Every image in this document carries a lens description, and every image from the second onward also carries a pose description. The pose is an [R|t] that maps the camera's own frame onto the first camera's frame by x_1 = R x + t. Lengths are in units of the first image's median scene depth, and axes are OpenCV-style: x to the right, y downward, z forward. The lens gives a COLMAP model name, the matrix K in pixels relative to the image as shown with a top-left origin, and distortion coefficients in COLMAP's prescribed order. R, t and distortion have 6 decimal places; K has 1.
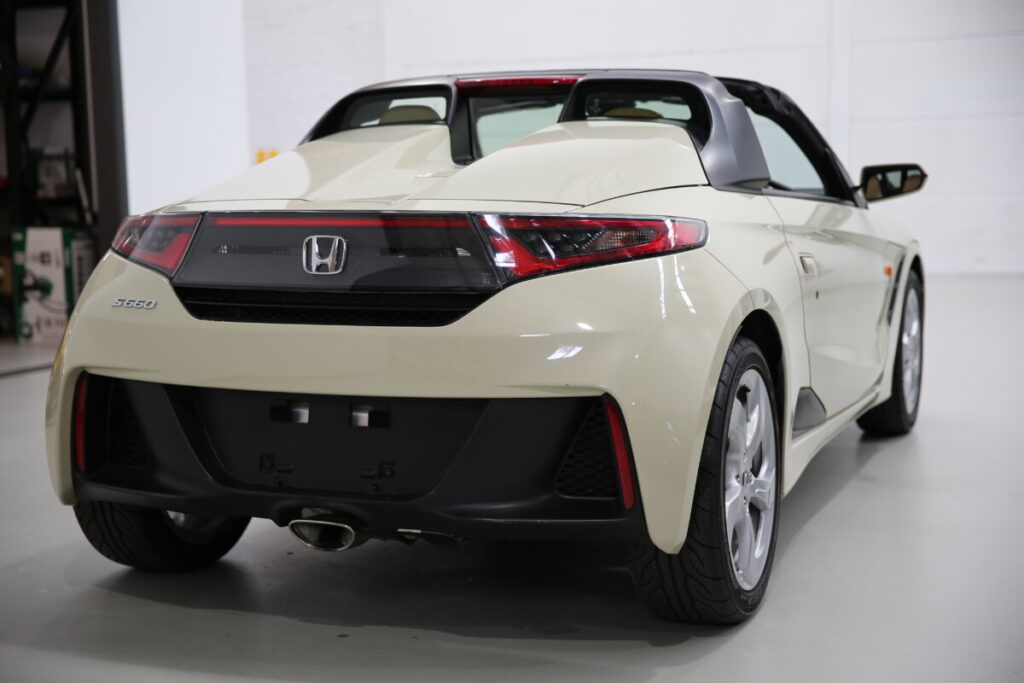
lens RADIAL K [[1744.9, 0, 510.8], [0, 1744.9, 340.3], [0, 0, 1]] dist [-0.145969, 0.000000]
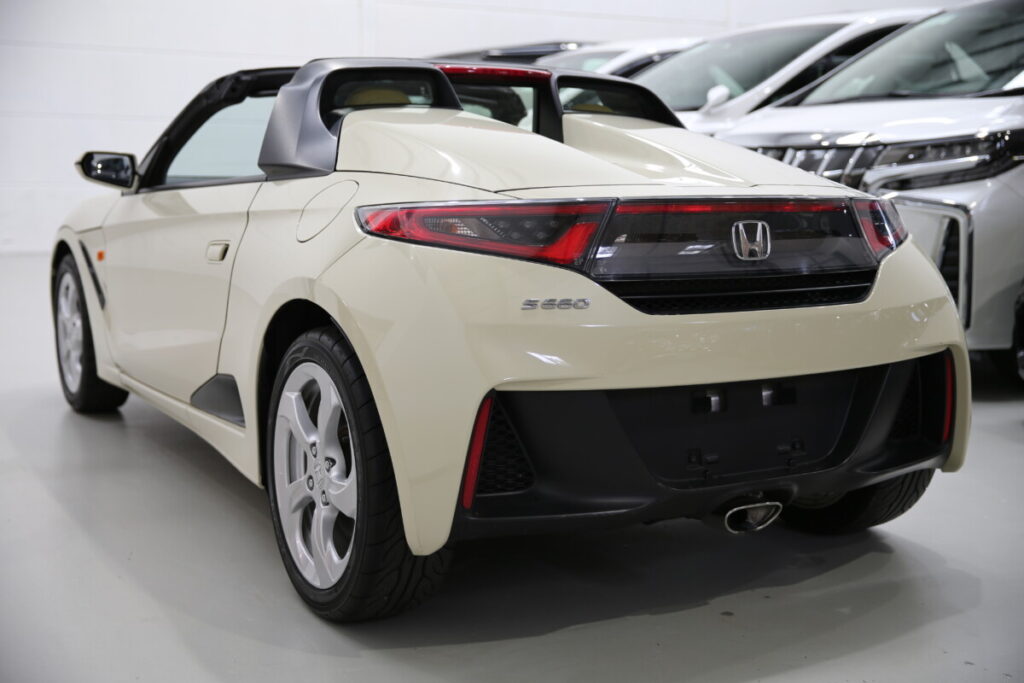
lens RADIAL K [[1355.9, 0, 510.2], [0, 1355.9, 345.5], [0, 0, 1]] dist [-0.023600, 0.000000]
pose [[0.625793, -0.092522, 0.774482, -0.777536], [0.065615, 0.995665, 0.065928, -0.047733], [-0.777224, 0.009560, 0.629151, 0.597133]]
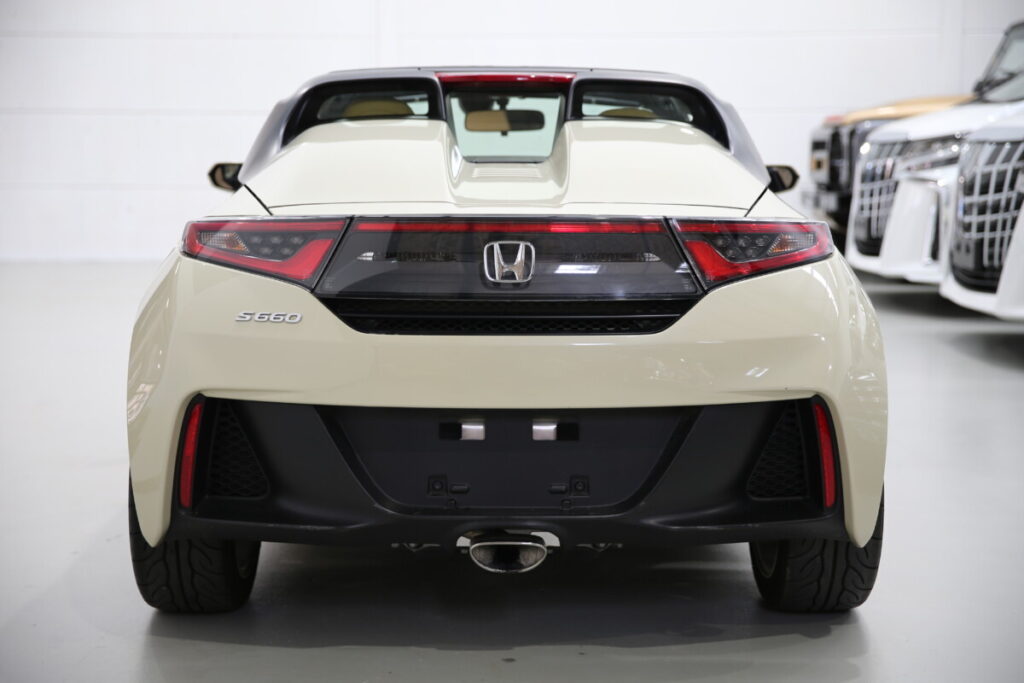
lens RADIAL K [[1744.9, 0, 508.3], [0, 1744.9, 340.9], [0, 0, 1]] dist [-0.145969, 0.000000]
pose [[0.927969, -0.030647, 0.371394, -0.446772], [0.027193, 0.999525, 0.014535, -0.019178], [-0.371663, -0.003389, 0.928361, 0.113274]]
